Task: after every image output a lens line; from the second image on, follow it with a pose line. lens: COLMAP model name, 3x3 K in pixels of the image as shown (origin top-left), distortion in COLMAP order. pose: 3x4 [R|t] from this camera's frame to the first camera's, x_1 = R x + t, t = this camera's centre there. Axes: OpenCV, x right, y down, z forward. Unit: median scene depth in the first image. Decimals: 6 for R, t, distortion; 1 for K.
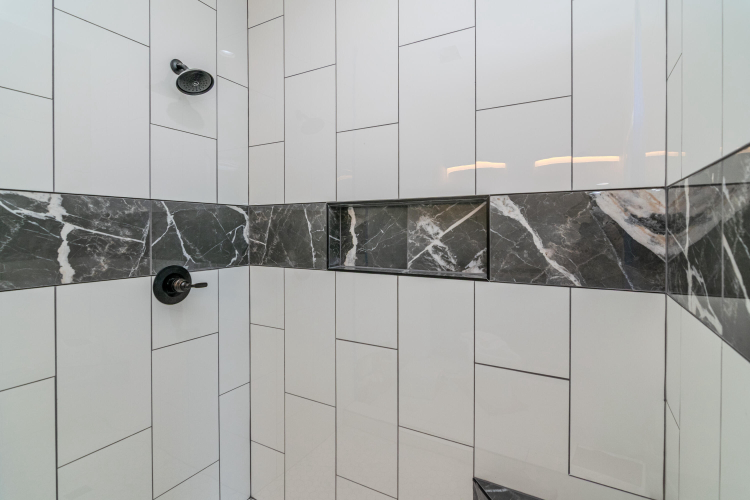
lens RADIAL K [[378.2, 0, 375.0], [0, 378.2, 252.7], [0, 0, 1]] dist [-0.002268, -0.000385]
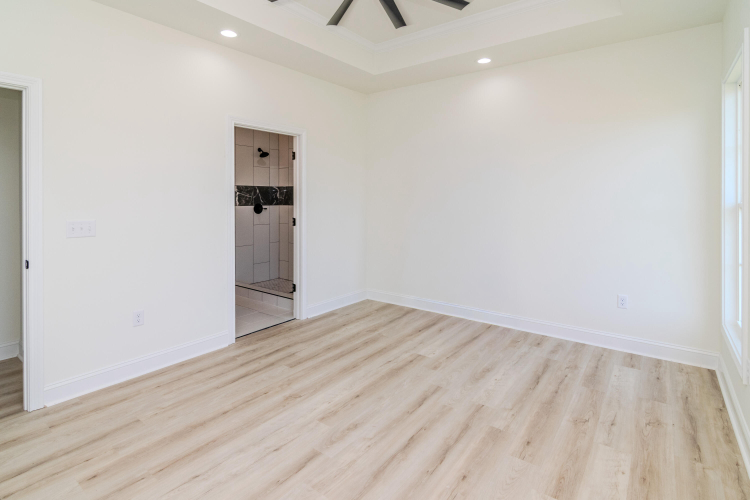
lens RADIAL K [[378.2, 0, 373.5], [0, 378.2, 248.4], [0, 0, 1]] dist [-0.002268, -0.000385]
pose [[0.991285, 0.039438, -0.125696, 1.091033], [-0.028306, 0.995616, 0.089151, 0.110979], [0.128661, -0.084816, 0.988055, -2.602085]]
